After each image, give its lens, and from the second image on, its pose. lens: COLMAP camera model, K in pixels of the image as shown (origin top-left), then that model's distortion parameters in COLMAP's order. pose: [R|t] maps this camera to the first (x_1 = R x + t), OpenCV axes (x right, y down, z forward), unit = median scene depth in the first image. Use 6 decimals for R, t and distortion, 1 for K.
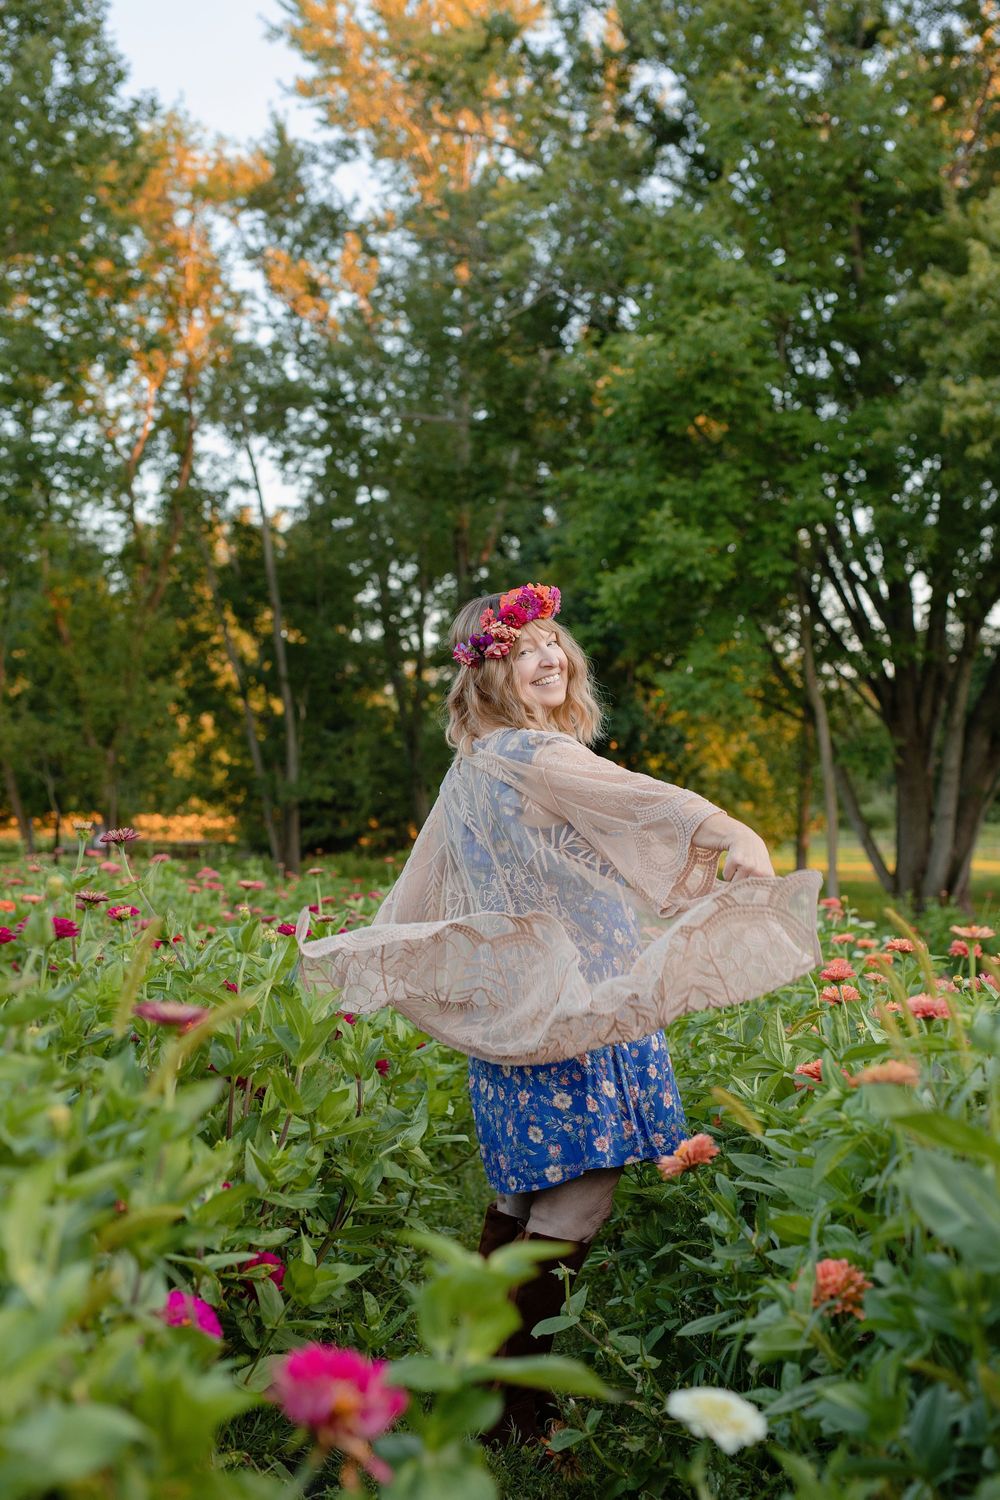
lens RADIAL K [[2173.8, 0, 505.5], [0, 2173.8, 742.6], [0, 0, 1]] dist [0.041296, 0.000000]
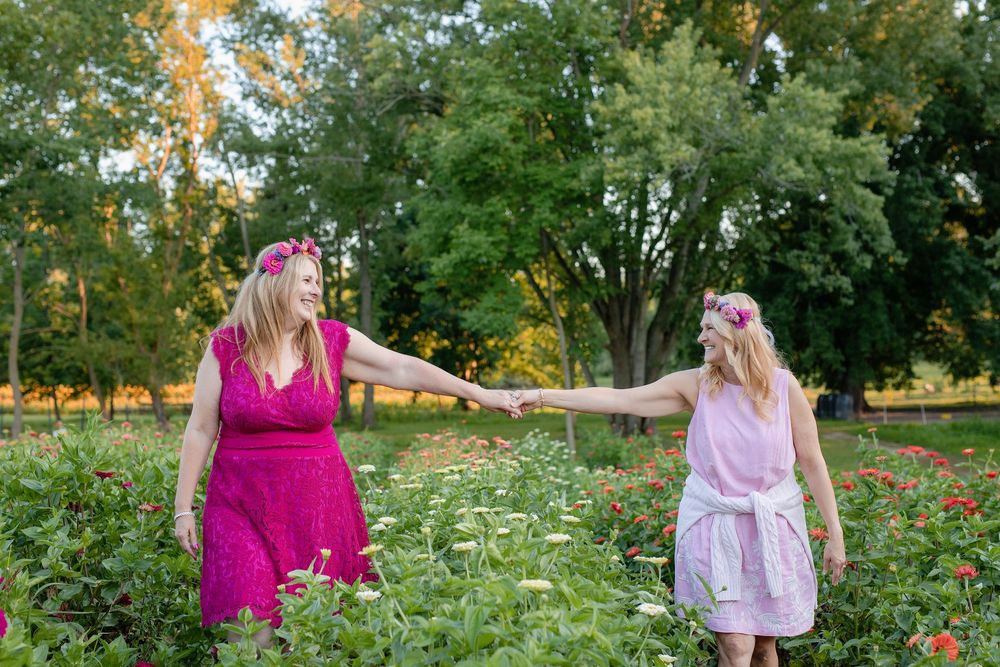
lens RADIAL K [[1449.2, 0, 496.0], [0, 1449.2, 343.0], [0, 0, 1]] dist [0.041296, 0.000000]
pose [[0.997340, -0.032325, 0.065324, 0.008650], [0.031522, 0.999415, 0.013282, -0.011638], [-0.065715, -0.011188, 0.997776, -0.135001]]
